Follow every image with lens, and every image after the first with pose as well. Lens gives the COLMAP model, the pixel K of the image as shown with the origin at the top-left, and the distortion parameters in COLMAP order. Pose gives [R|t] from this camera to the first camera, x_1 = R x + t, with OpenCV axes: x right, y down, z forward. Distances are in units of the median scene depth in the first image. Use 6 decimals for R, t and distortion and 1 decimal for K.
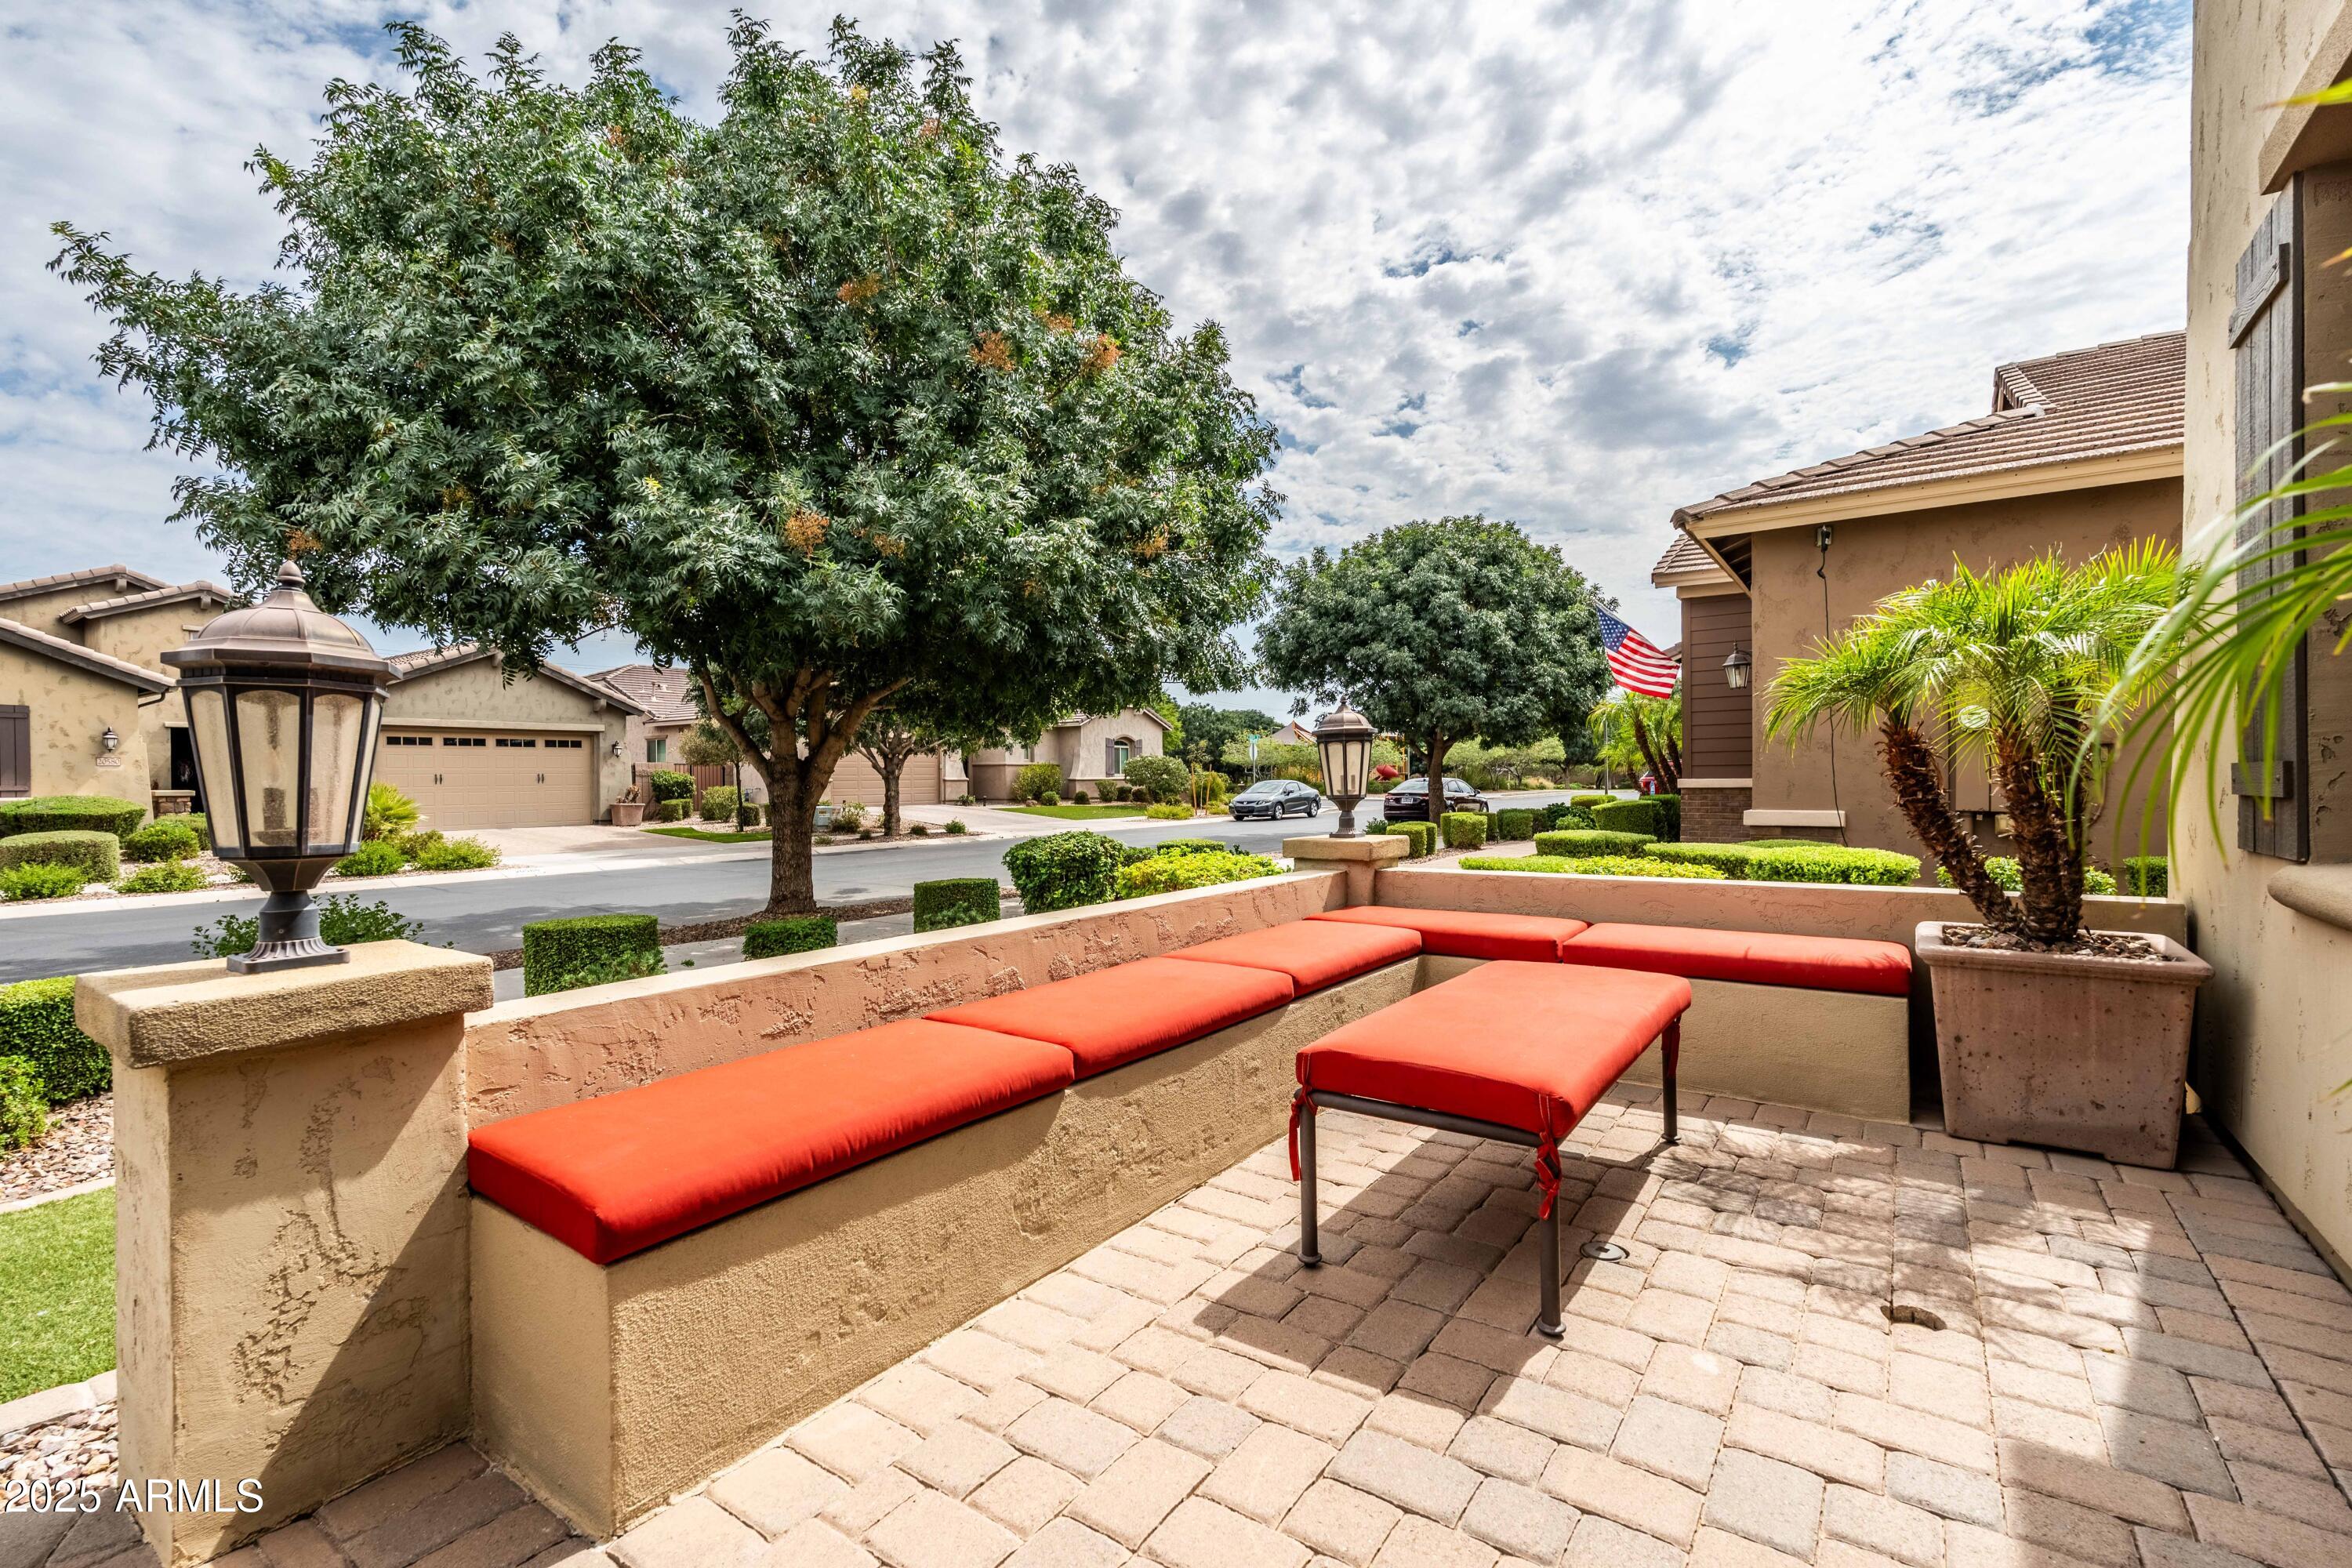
lens RADIAL K [[1024.0, 0, 1171.3], [0, 1024.0, 791.8], [0, 0, 1]] dist [0.002675, 0.000504]
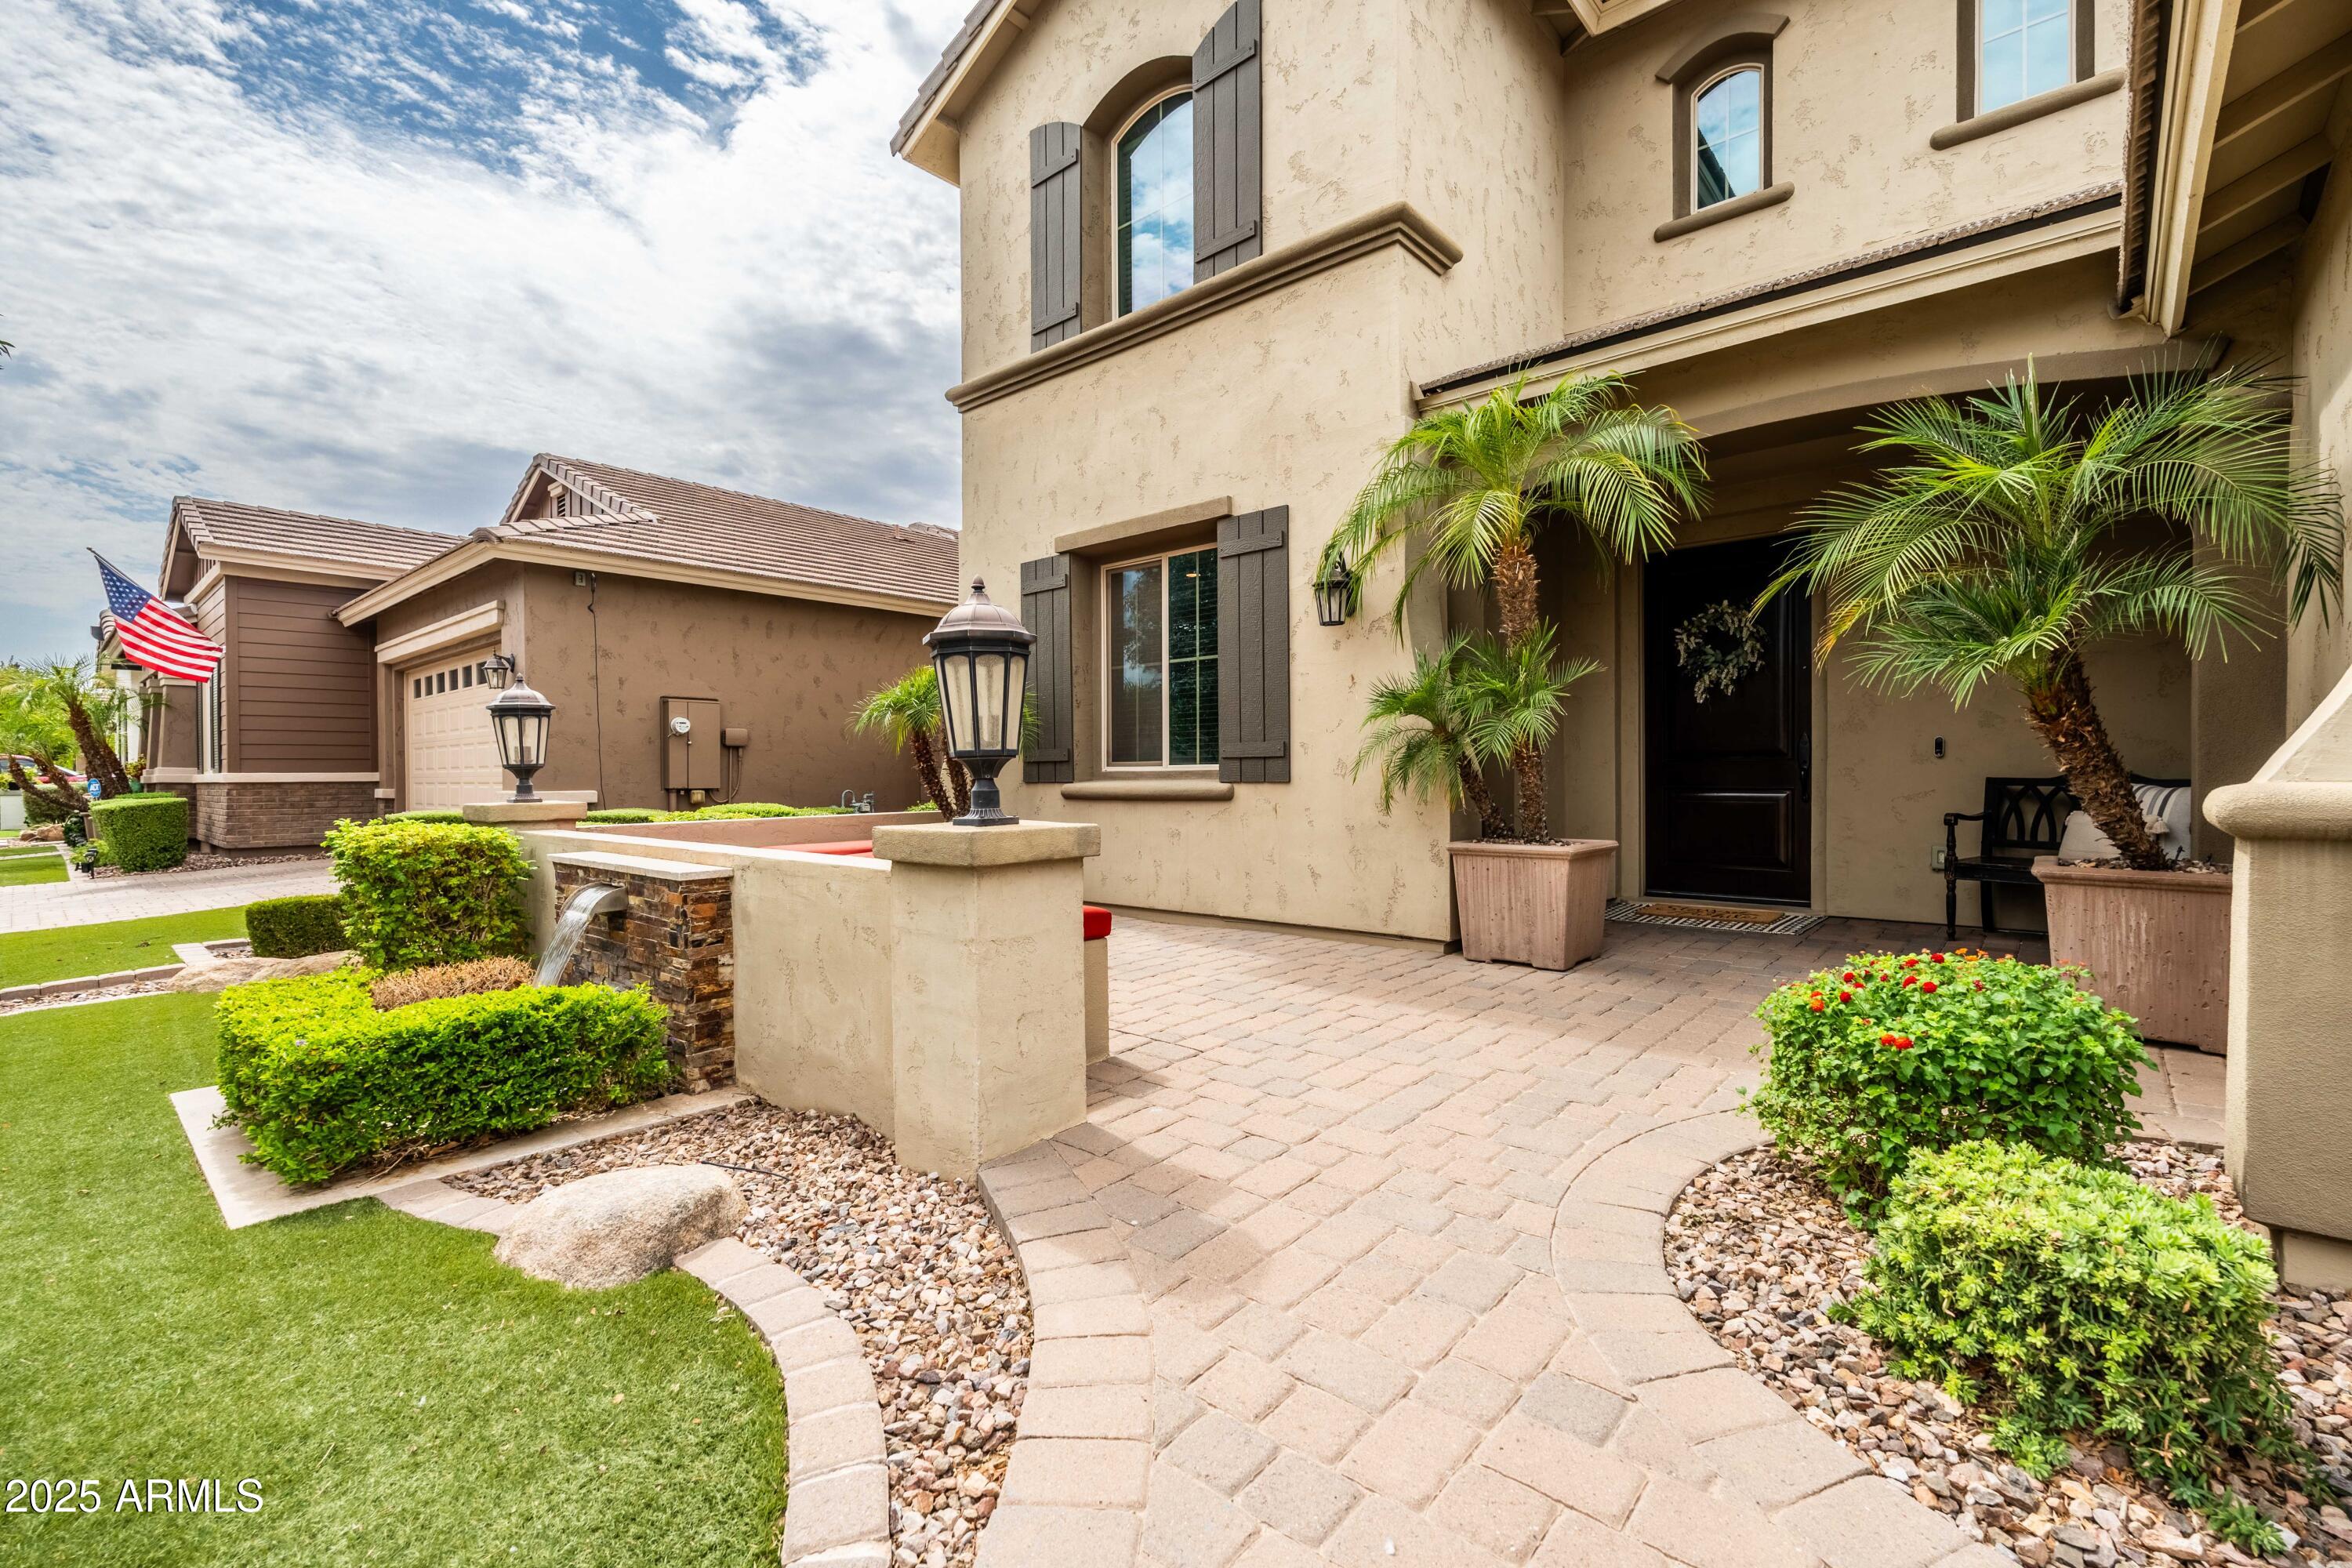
lens RADIAL K [[1024.0, 0, 1168.7], [0, 1024.0, 782.7], [0, 0, 1]] dist [0.002675, 0.000504]
pose [[0.103357, 0.008298, 0.994610, -0.830774], [0.014665, 0.999844, -0.009865, 0.041950], [-0.994536, 0.015605, 0.103219, 0.209318]]
